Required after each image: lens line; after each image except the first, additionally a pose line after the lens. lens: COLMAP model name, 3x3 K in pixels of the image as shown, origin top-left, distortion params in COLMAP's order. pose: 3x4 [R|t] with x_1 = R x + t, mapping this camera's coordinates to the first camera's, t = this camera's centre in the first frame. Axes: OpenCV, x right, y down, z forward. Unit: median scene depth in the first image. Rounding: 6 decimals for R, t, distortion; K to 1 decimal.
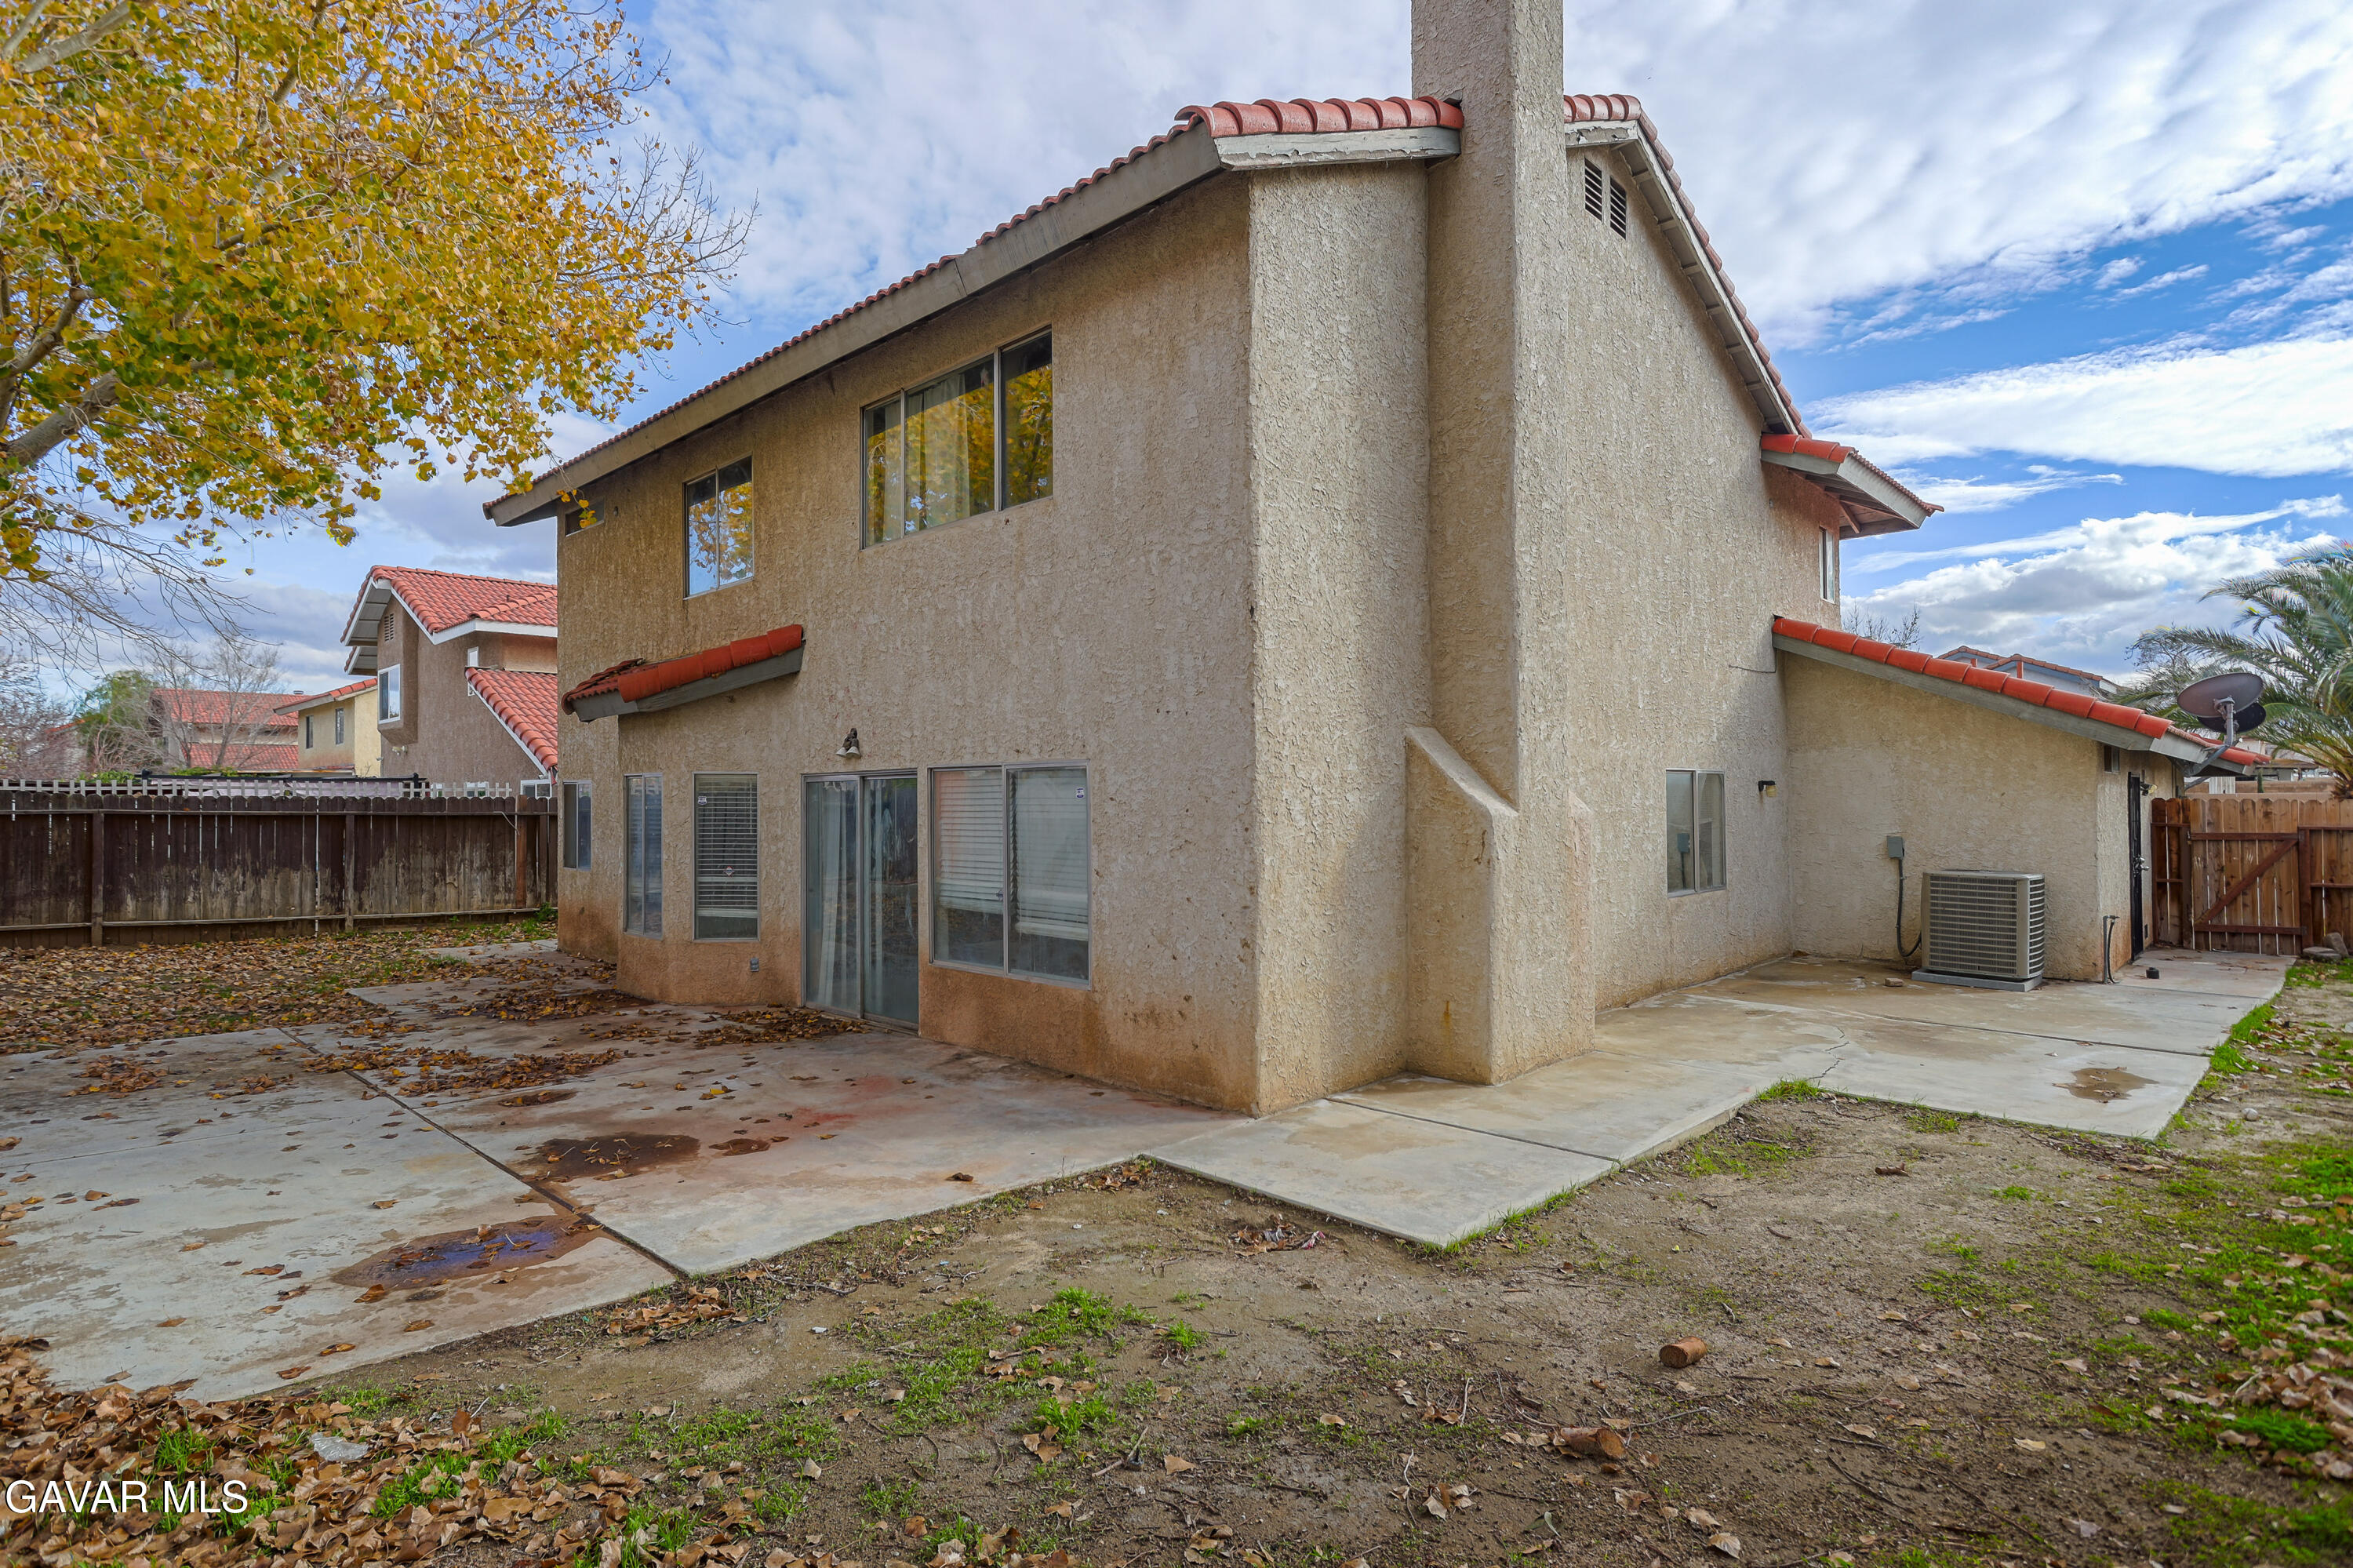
lens RADIAL K [[1145.8, 0, 1176.8], [0, 1145.8, 792.4], [0, 0, 1]] dist [0.005179, 0.001417]
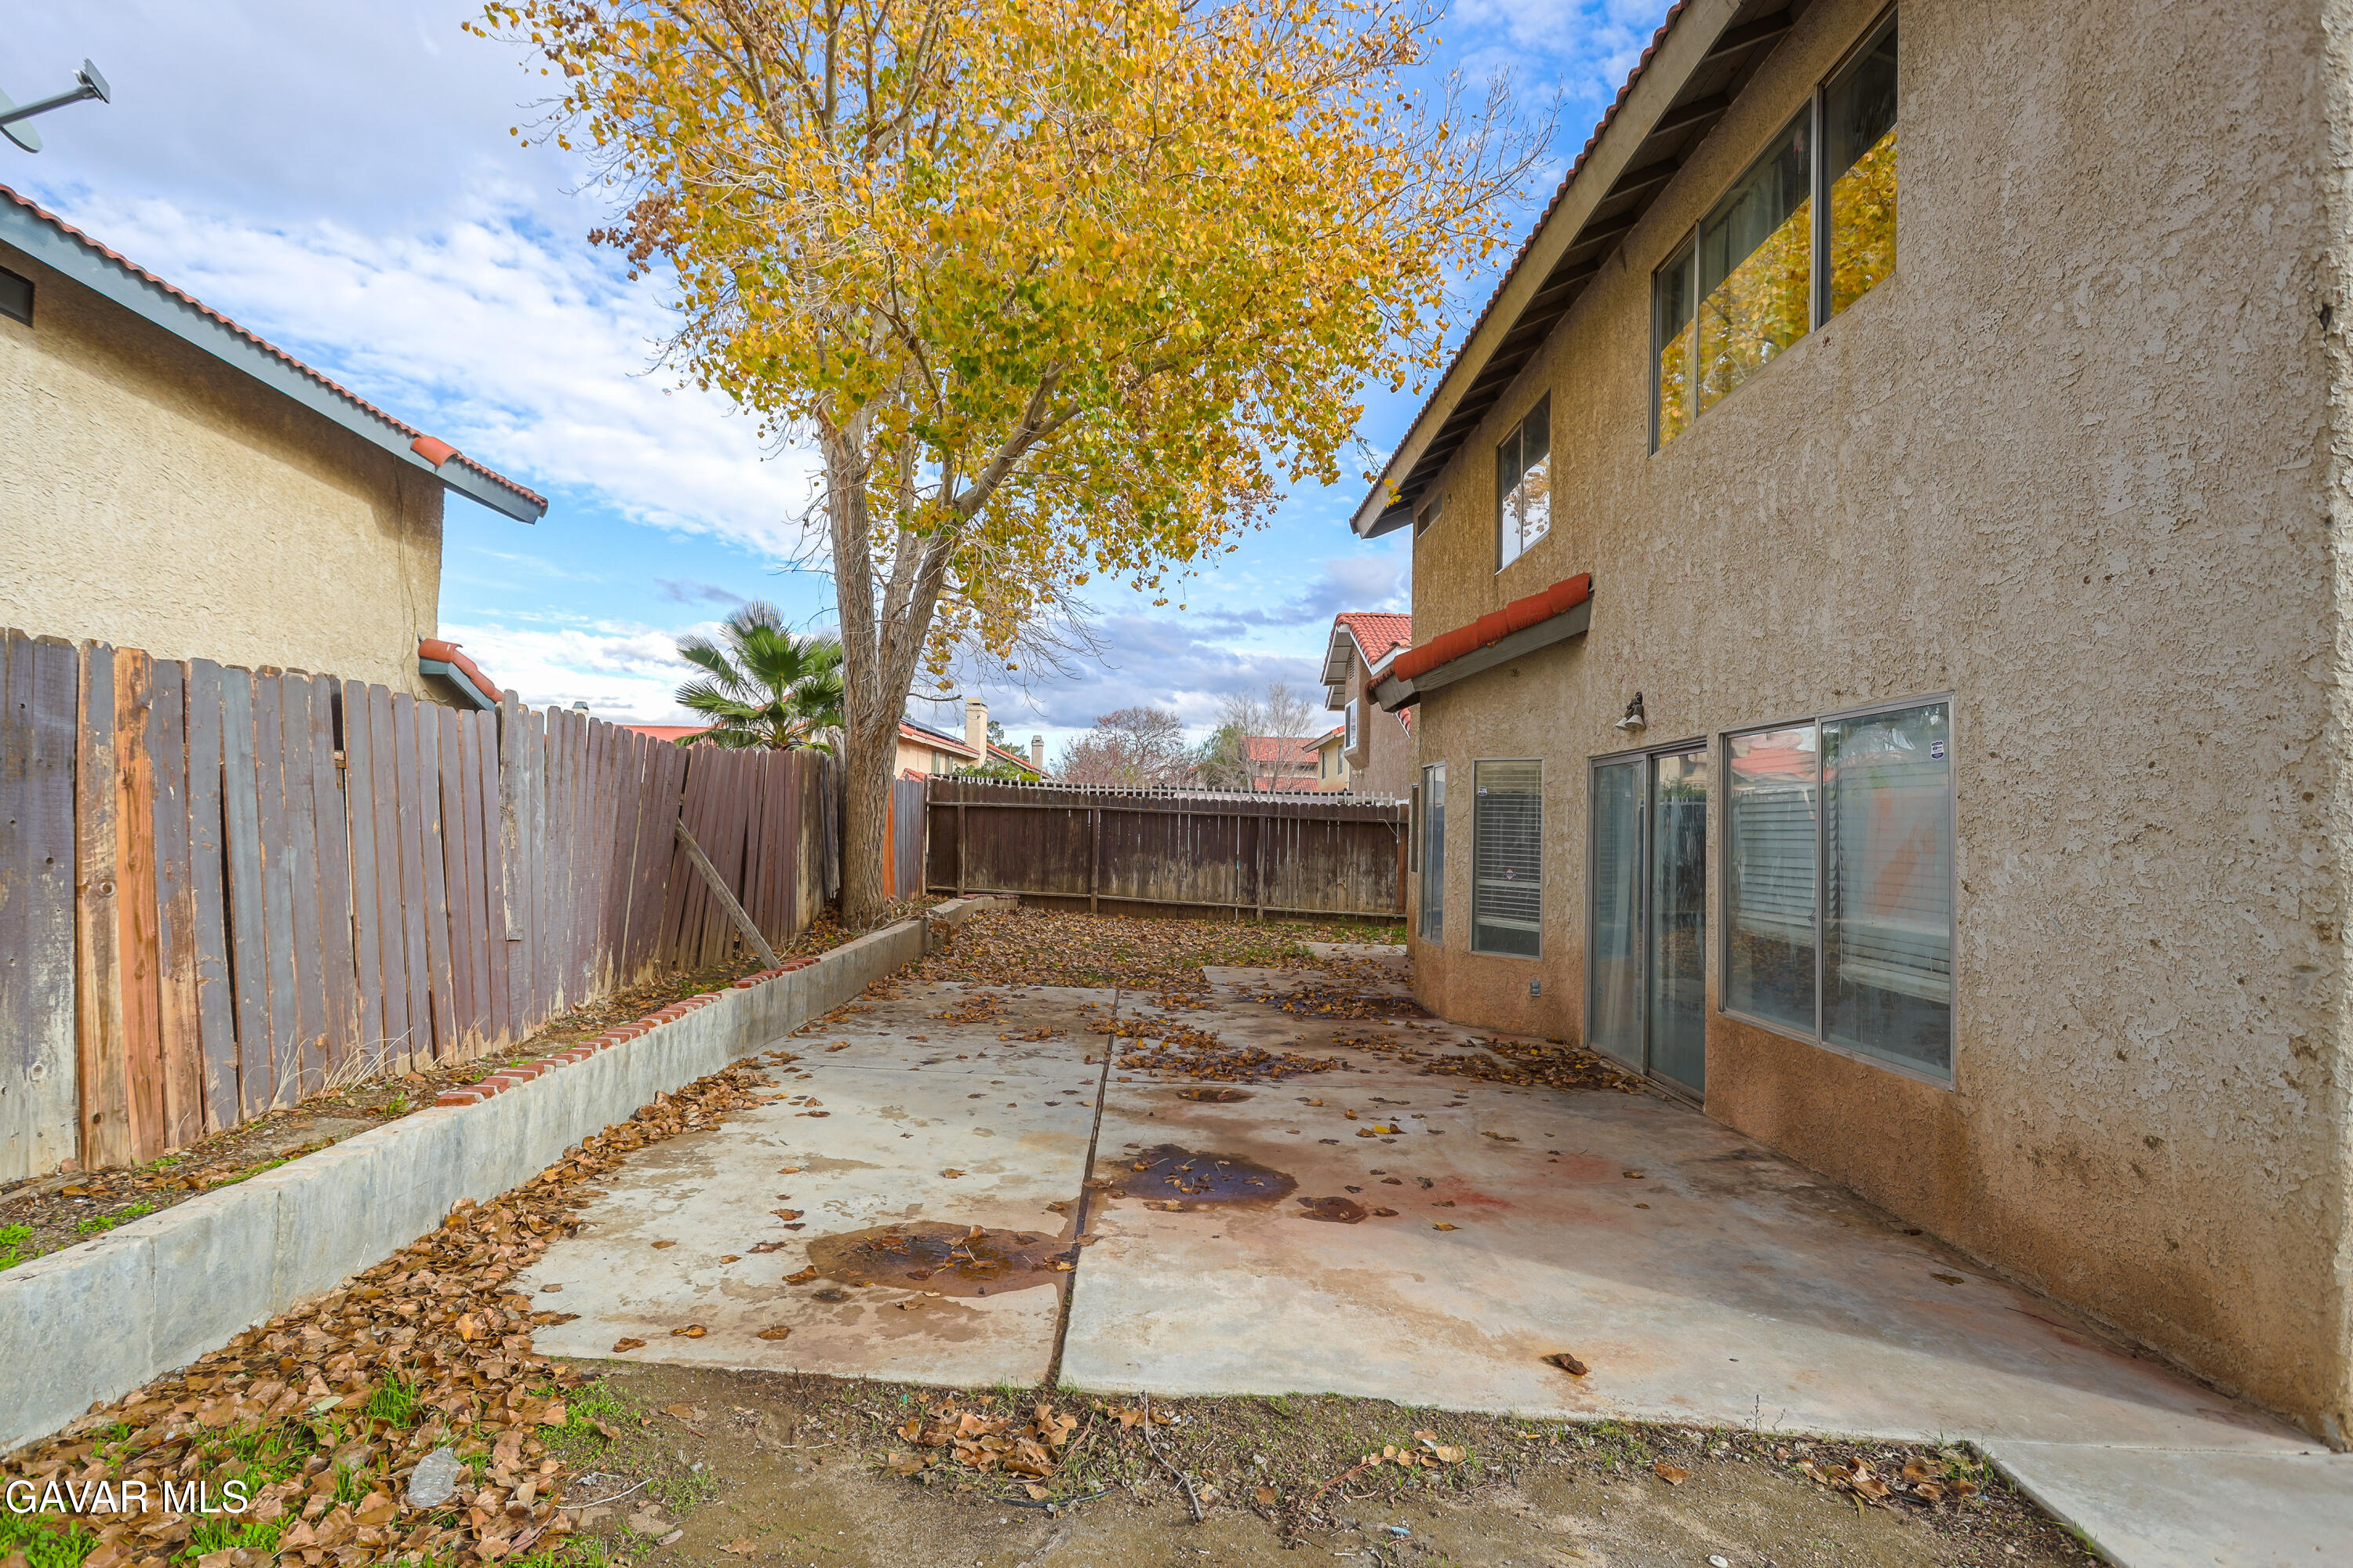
lens RADIAL K [[1145.8, 0, 1176.8], [0, 1145.8, 792.4], [0, 0, 1]] dist [0.005179, 0.001417]
pose [[0.696652, 0.000184, -0.717409, 0.069177], [-0.022761, 0.999502, -0.021845, 0.045951], [0.717048, 0.031547, 0.696309, 0.325938]]
